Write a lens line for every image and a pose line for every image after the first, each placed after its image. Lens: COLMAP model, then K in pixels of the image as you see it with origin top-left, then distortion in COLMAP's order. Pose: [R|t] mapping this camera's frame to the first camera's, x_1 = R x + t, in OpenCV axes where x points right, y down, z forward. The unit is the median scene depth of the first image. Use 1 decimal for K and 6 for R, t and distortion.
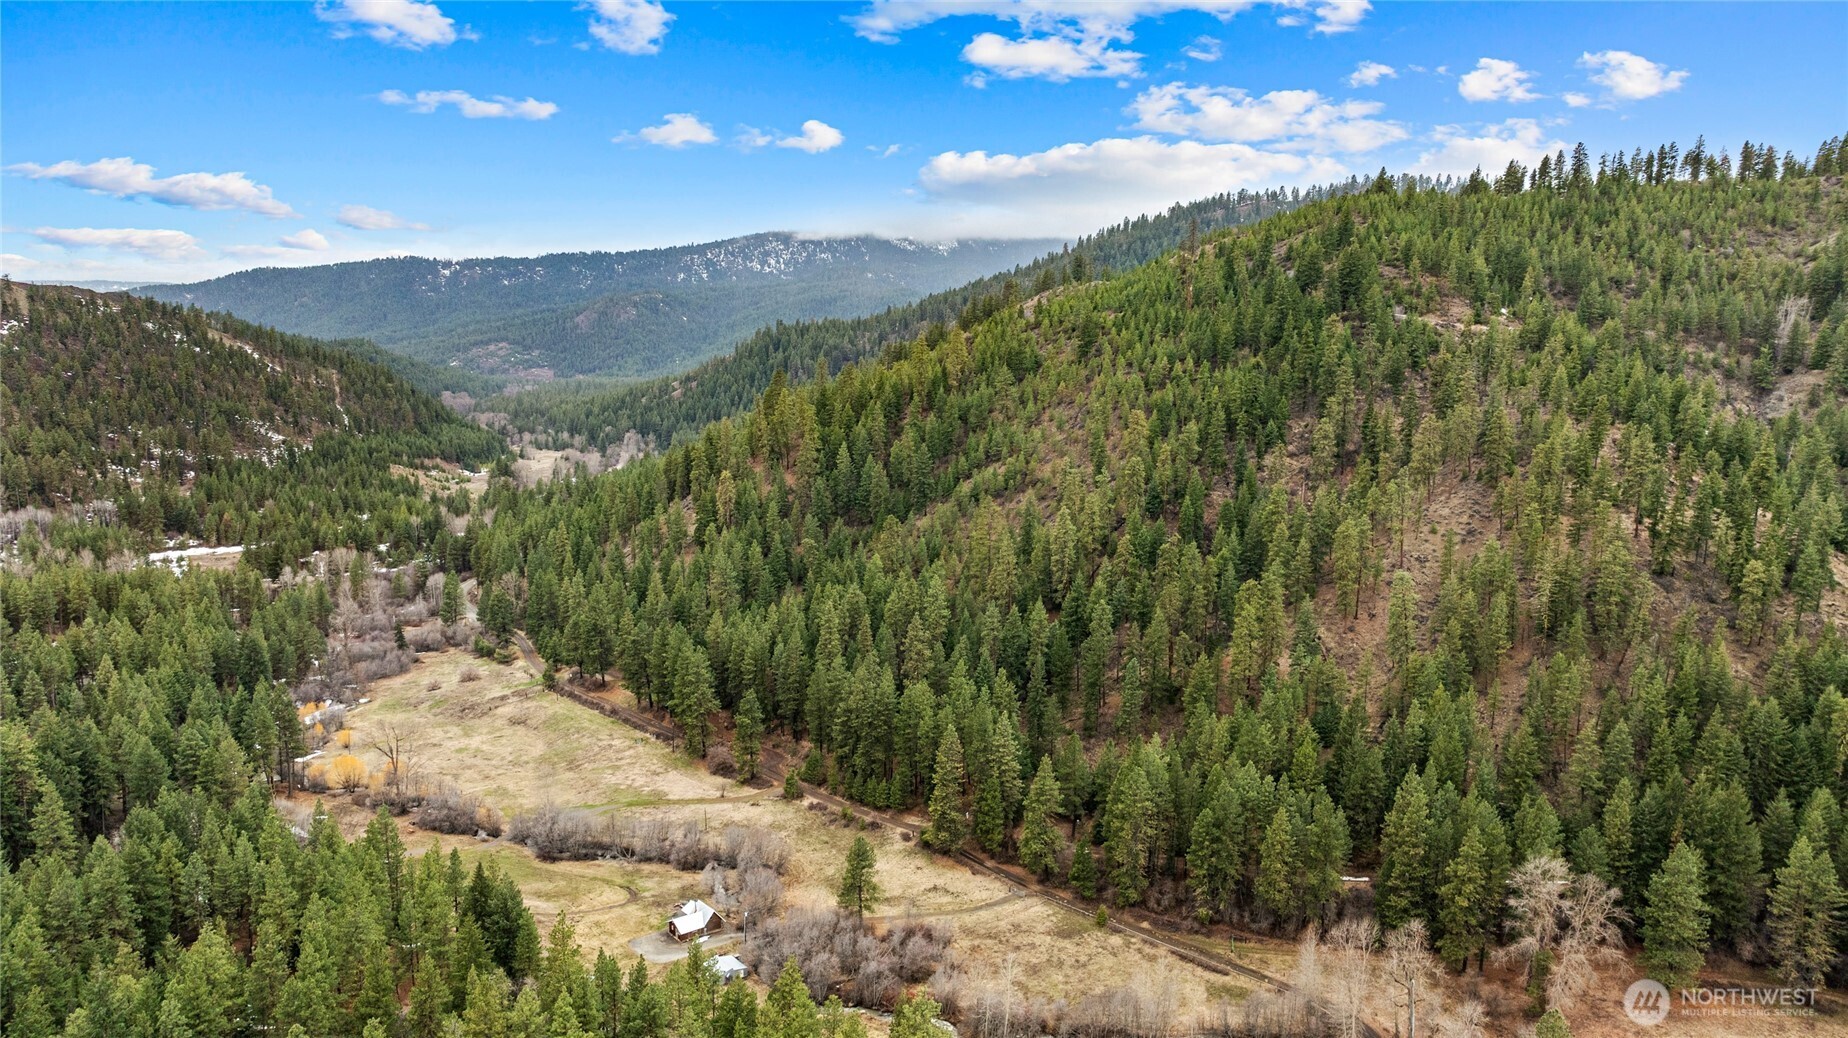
lens RADIAL K [[1317.6, 0, 924.0], [0, 1317.6, 519.0], [0, 0, 1]] dist [-0.000321, 0.001358]
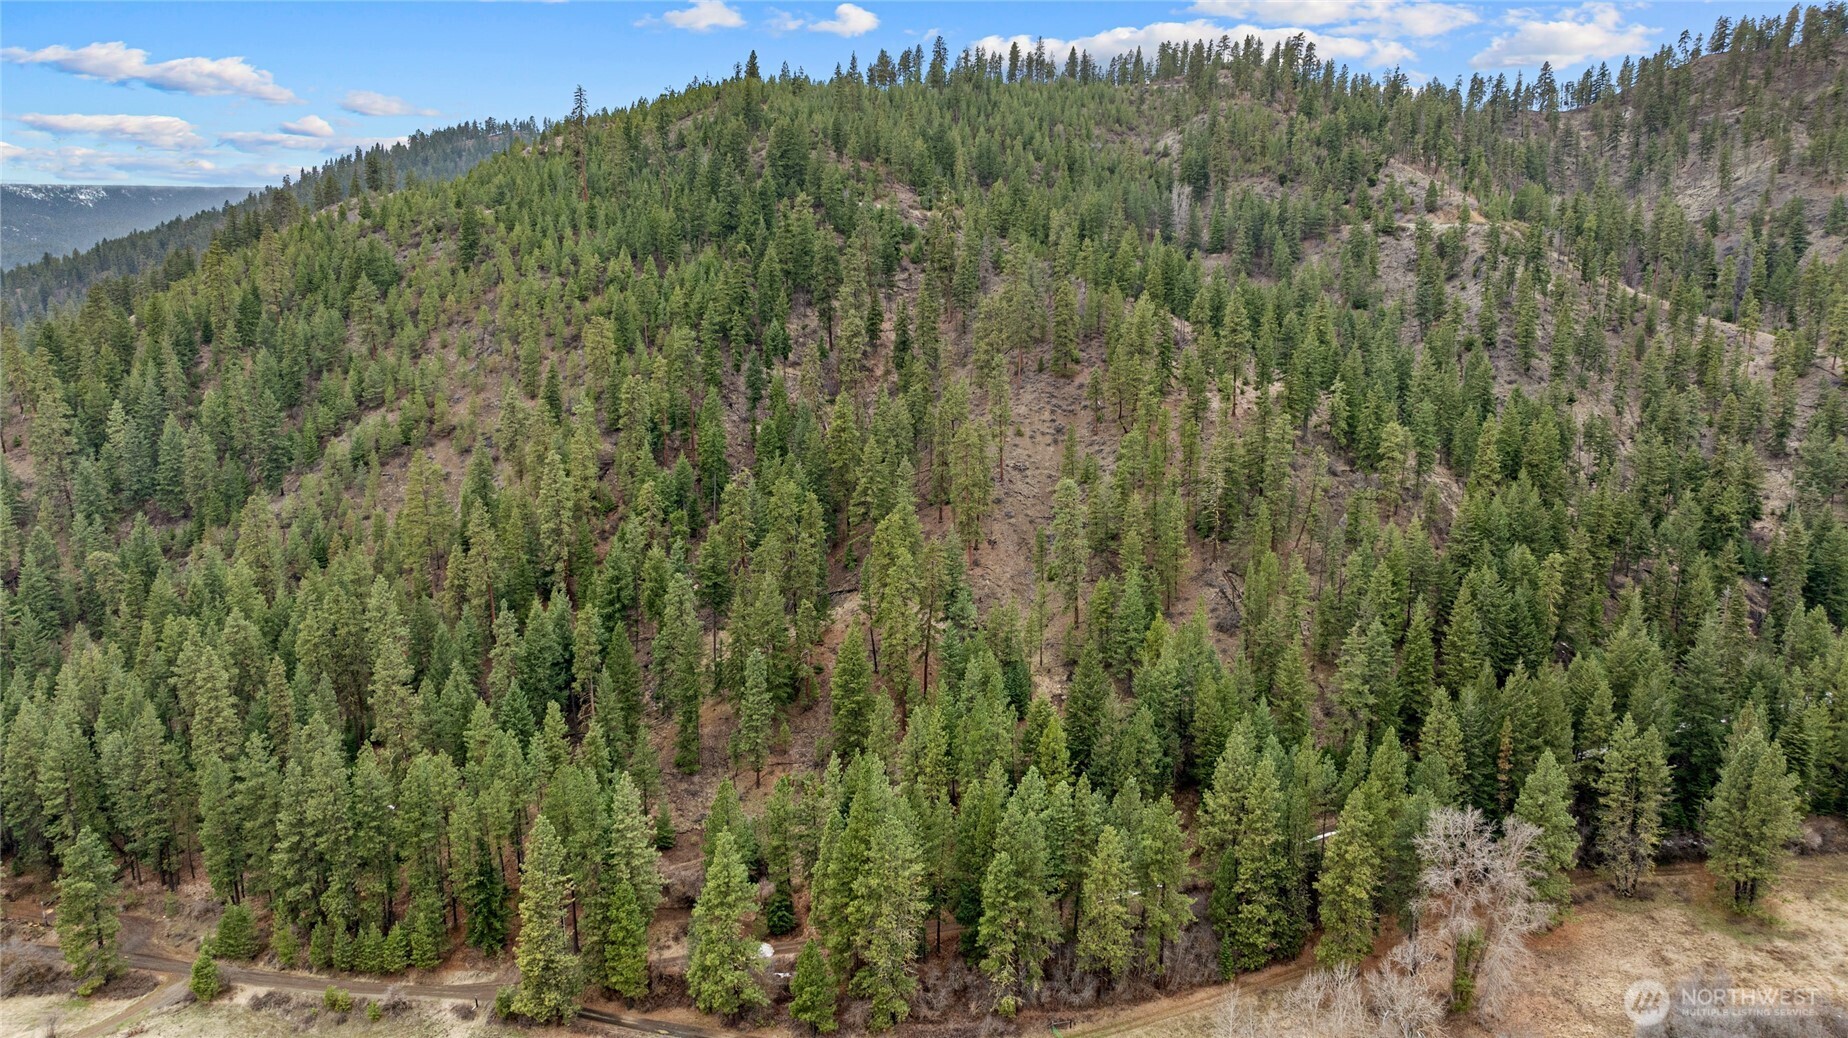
lens RADIAL K [[1312.3, 0, 924.0], [0, 1312.3, 519.0], [0, 0, 1]] dist [-0.048407, 0.057175]
pose [[0.833495, -0.124855, 0.538236, -0.091388], [0.108414, 0.992154, 0.062265, 0.003922], [-0.541787, 0.006455, 0.840491, 0.275703]]
